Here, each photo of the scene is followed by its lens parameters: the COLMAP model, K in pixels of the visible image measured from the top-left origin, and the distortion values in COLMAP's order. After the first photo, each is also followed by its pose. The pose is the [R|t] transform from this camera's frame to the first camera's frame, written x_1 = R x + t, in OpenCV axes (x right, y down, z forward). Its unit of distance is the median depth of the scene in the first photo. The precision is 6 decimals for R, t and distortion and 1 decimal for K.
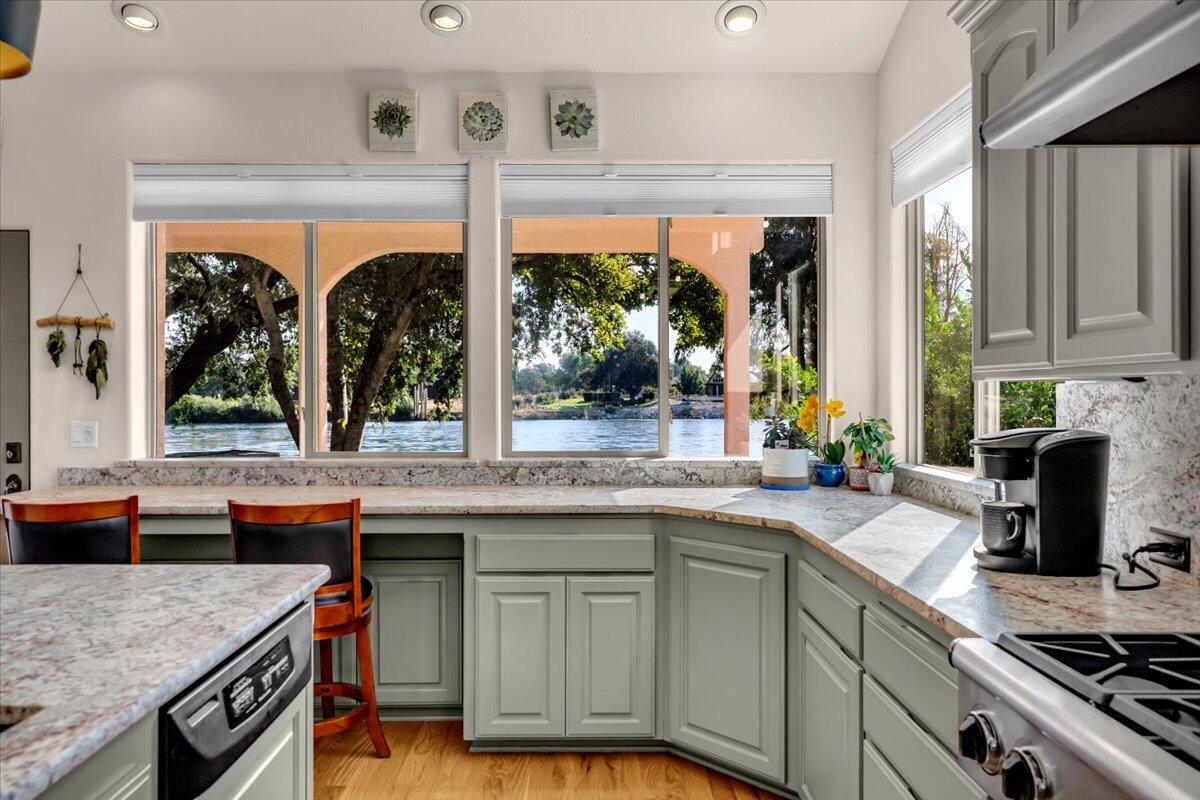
lens RADIAL K [[803.8, 0, 596.1], [0, 803.8, 393.0], [0, 0, 1]] dist [0.040450, 0.001070]
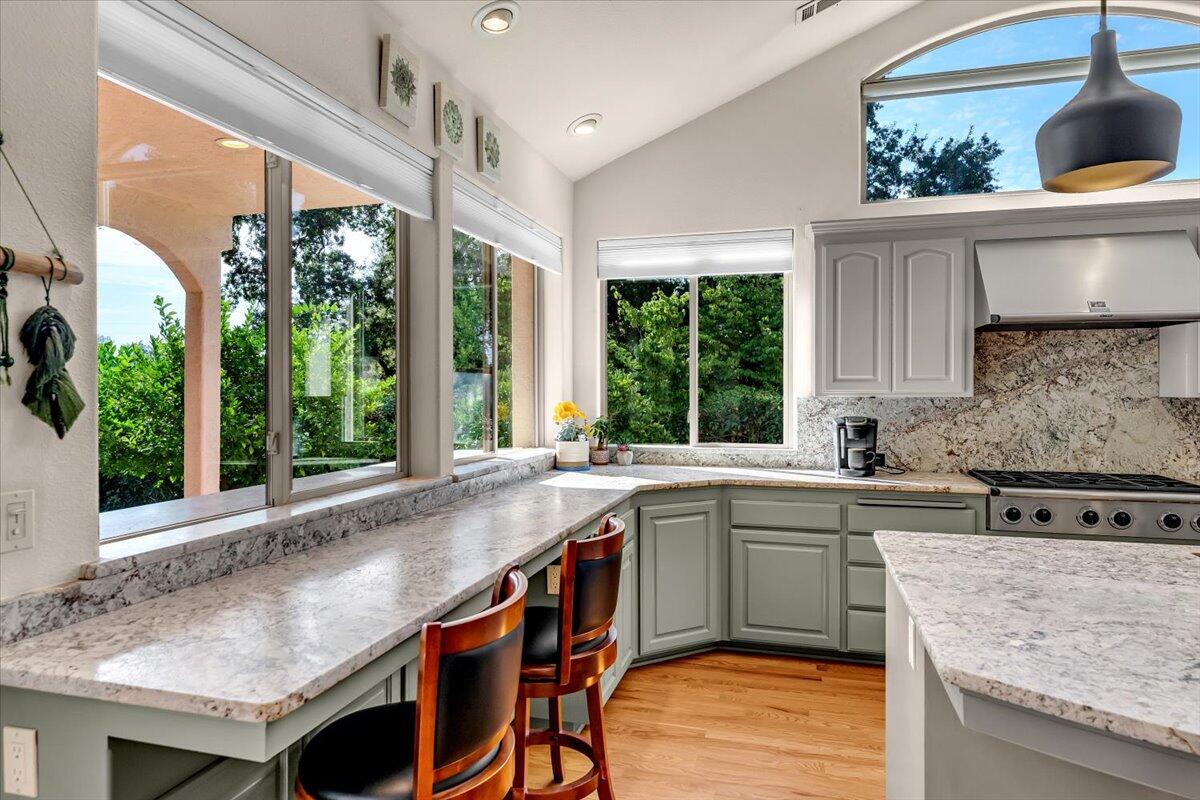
lens RADIAL K [[705.7, 0, 600.0], [0, 705.7, 398.3], [0, 0, 1]] dist [0.003945, 0.000368]
pose [[0.280787, -0.009838, 0.959720, -0.950974], [-0.003461, 0.999931, 0.011263, -0.017556], [-0.959764, -0.006484, 0.280734, 0.652488]]
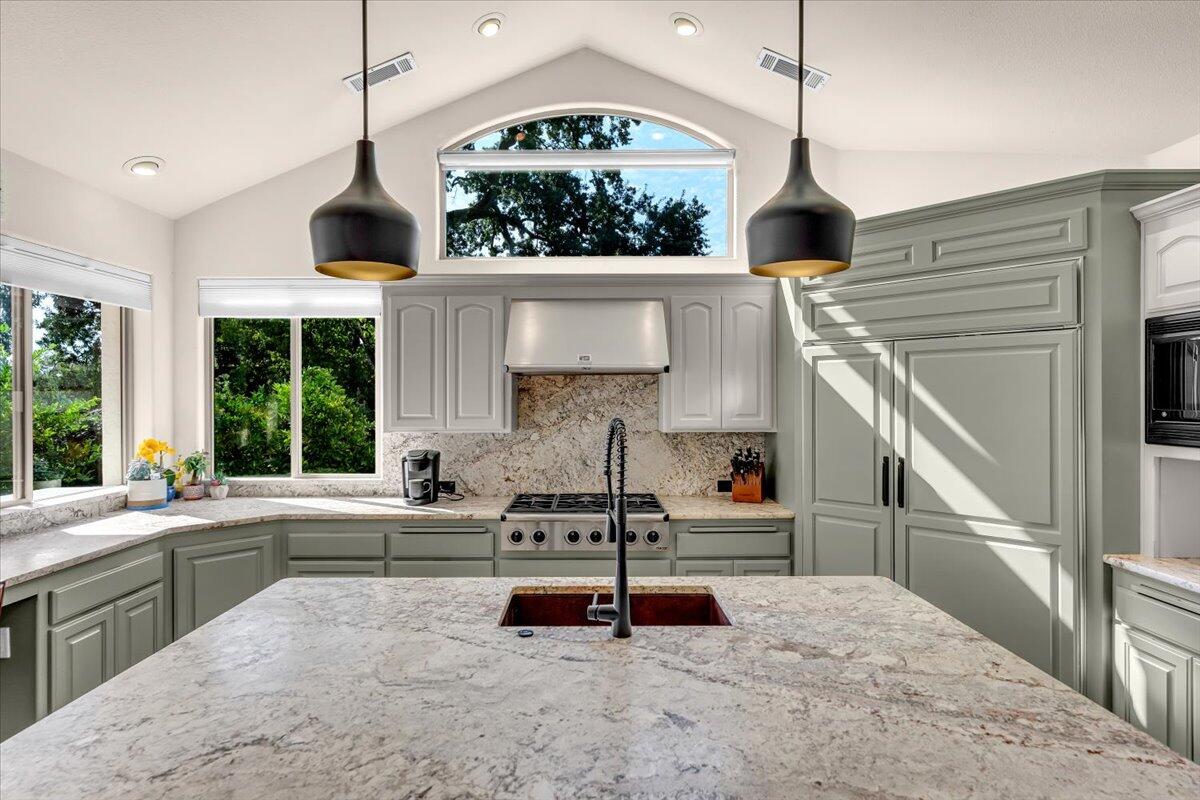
lens RADIAL K [[619.0, 0, 593.4], [0, 619.0, 399.8], [0, 0, 1]] dist [-0.004899, 0.000409]
pose [[0.015856, -0.004184, 0.999866, -0.849760], [-0.000136, 0.999991, 0.004187, -0.074927], [-0.999874, -0.000203, 0.015855, 0.228204]]
